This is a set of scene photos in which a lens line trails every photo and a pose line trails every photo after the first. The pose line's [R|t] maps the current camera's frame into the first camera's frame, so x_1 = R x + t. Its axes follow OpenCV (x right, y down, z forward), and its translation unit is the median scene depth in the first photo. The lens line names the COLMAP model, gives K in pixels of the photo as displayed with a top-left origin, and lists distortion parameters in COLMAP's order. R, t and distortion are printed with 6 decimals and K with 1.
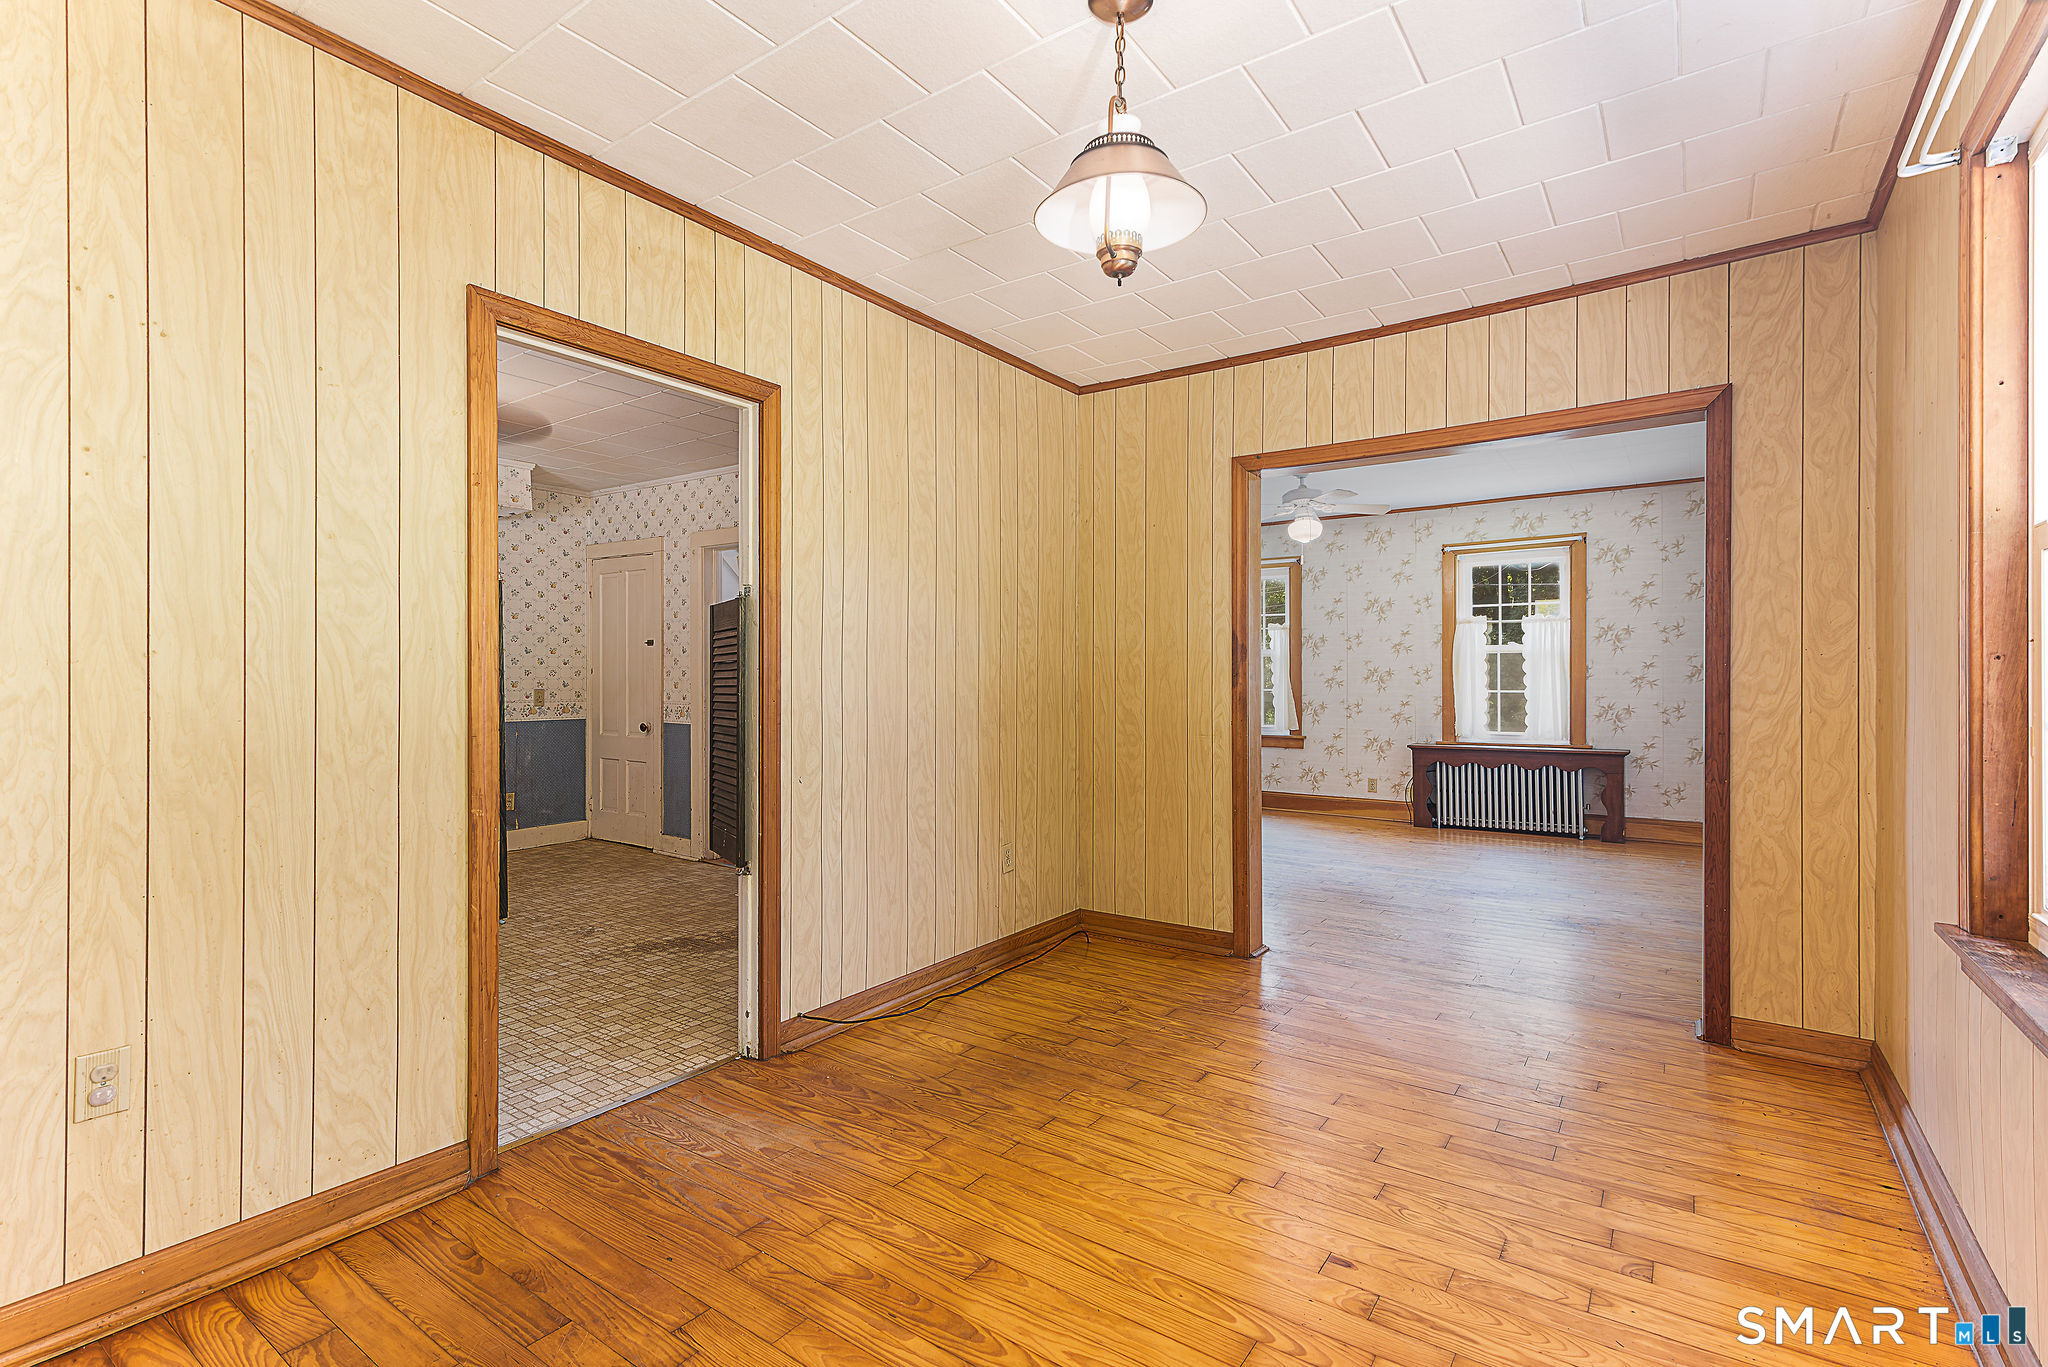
lens RADIAL K [[944.9, 0, 1027.9], [0, 944.9, 684.8], [0, 0, 1]] dist [0.013372, -0.001596]
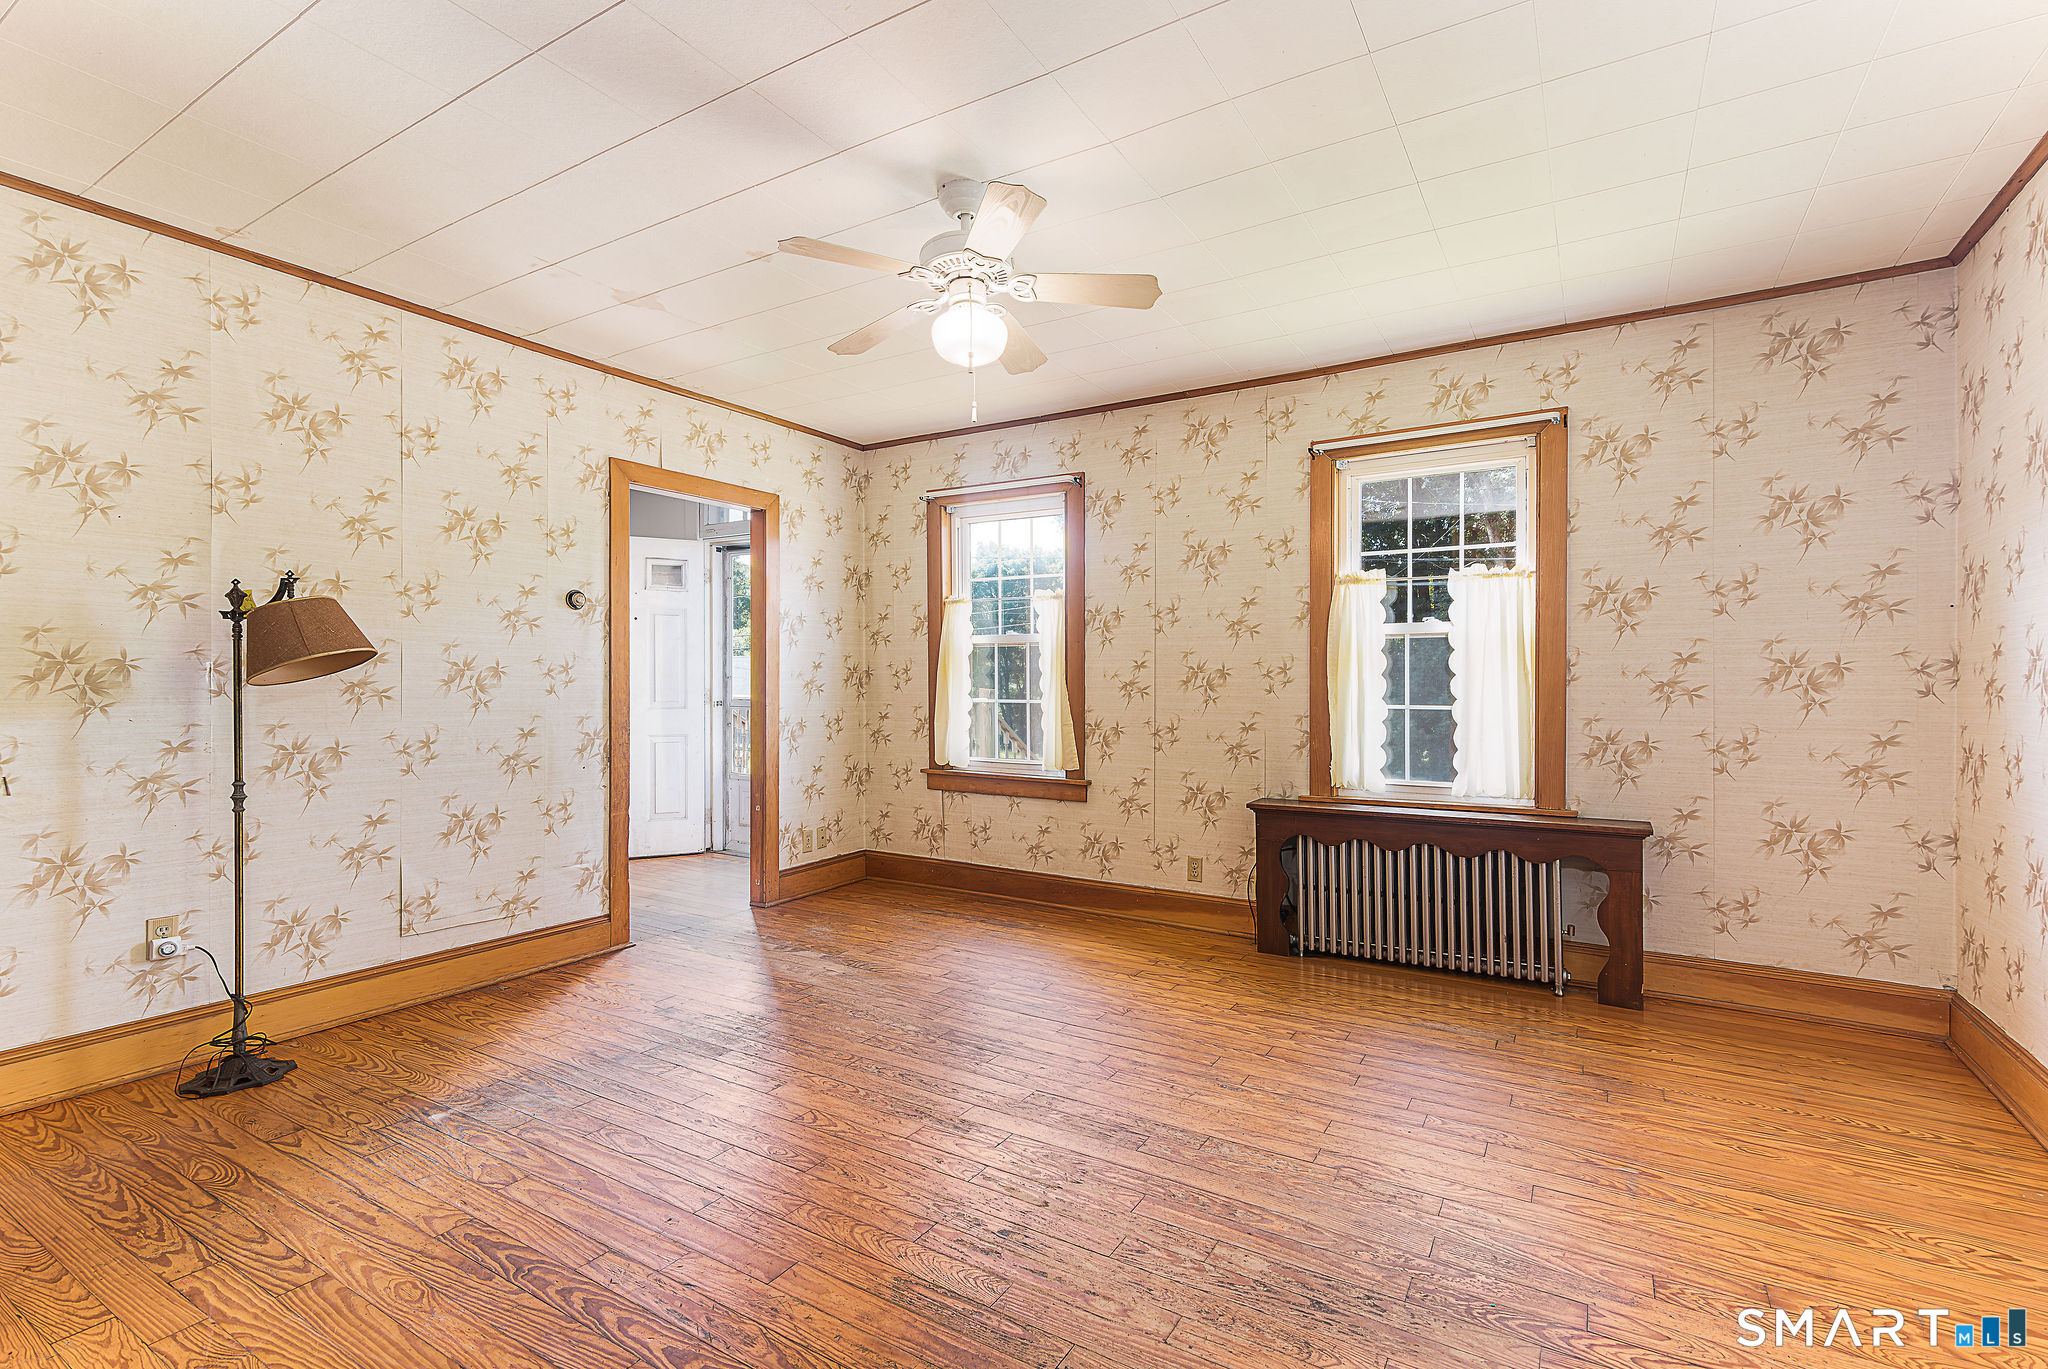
lens RADIAL K [[944.9, 0, 1028.3], [0, 944.9, 687.6], [0, 0, 1]] dist [0.013372, -0.001596]
pose [[0.997711, 0.004415, 0.067472, 0.265428], [-0.004163, 0.999984, -0.003877, -0.001125], [-0.067488, 0.003587, 0.997714, 0.515560]]
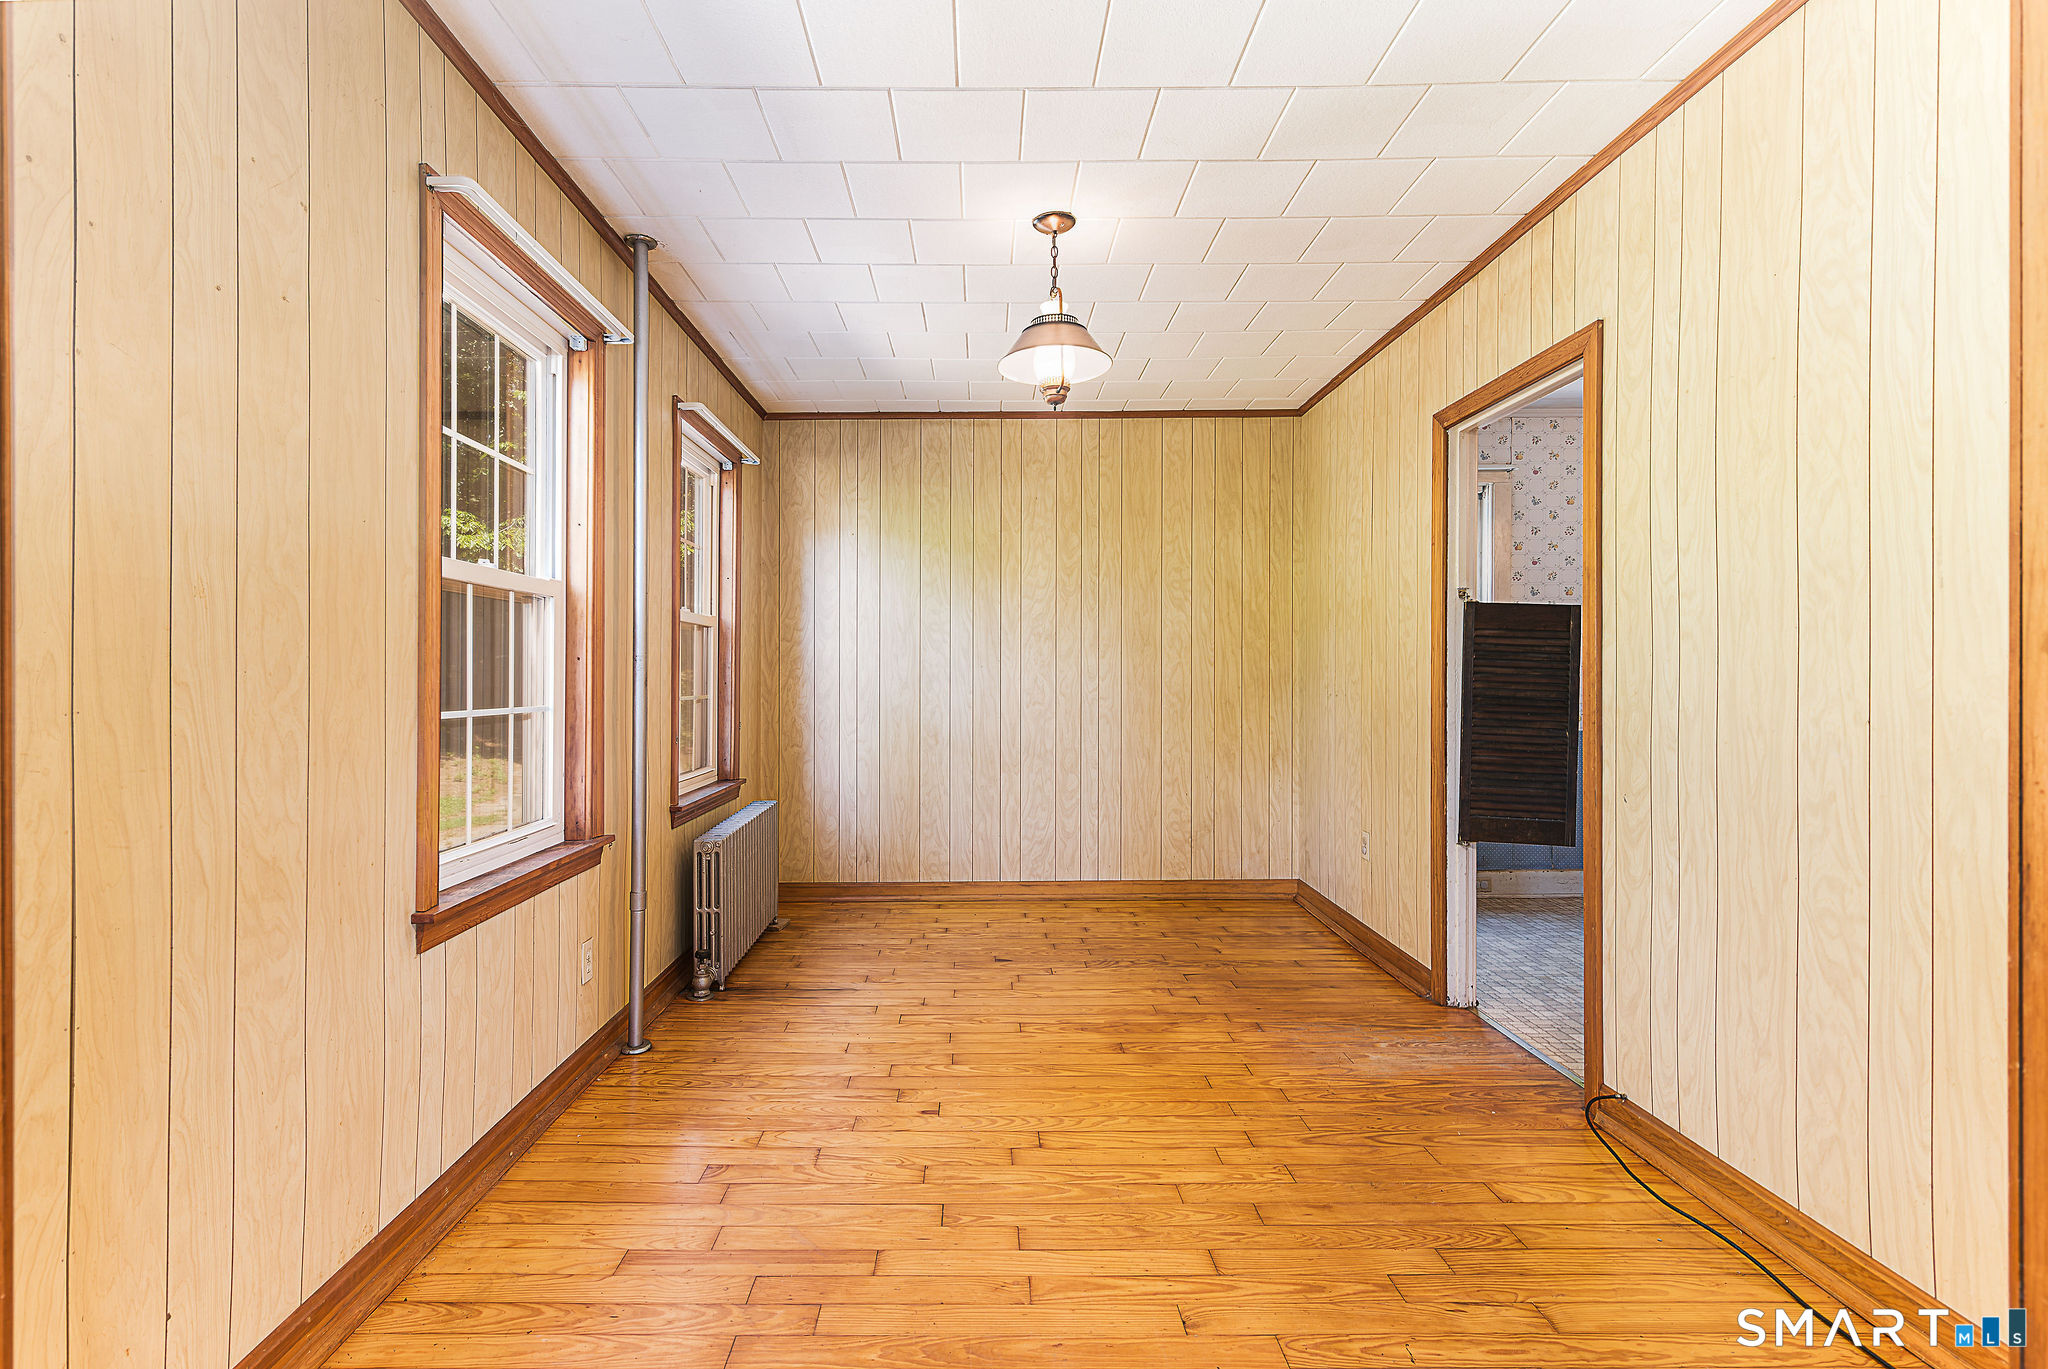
lens RADIAL K [[944.9, 0, 988.0], [0, 944.9, 688.0], [0, 0, 1]] dist [0.013372, -0.001596]
pose [[-0.813219, 0.009863, -0.581874, 0.297998], [0.002630, 0.999908, 0.013274, -0.001556], [0.581951, 0.009264, -0.813171, 0.614223]]
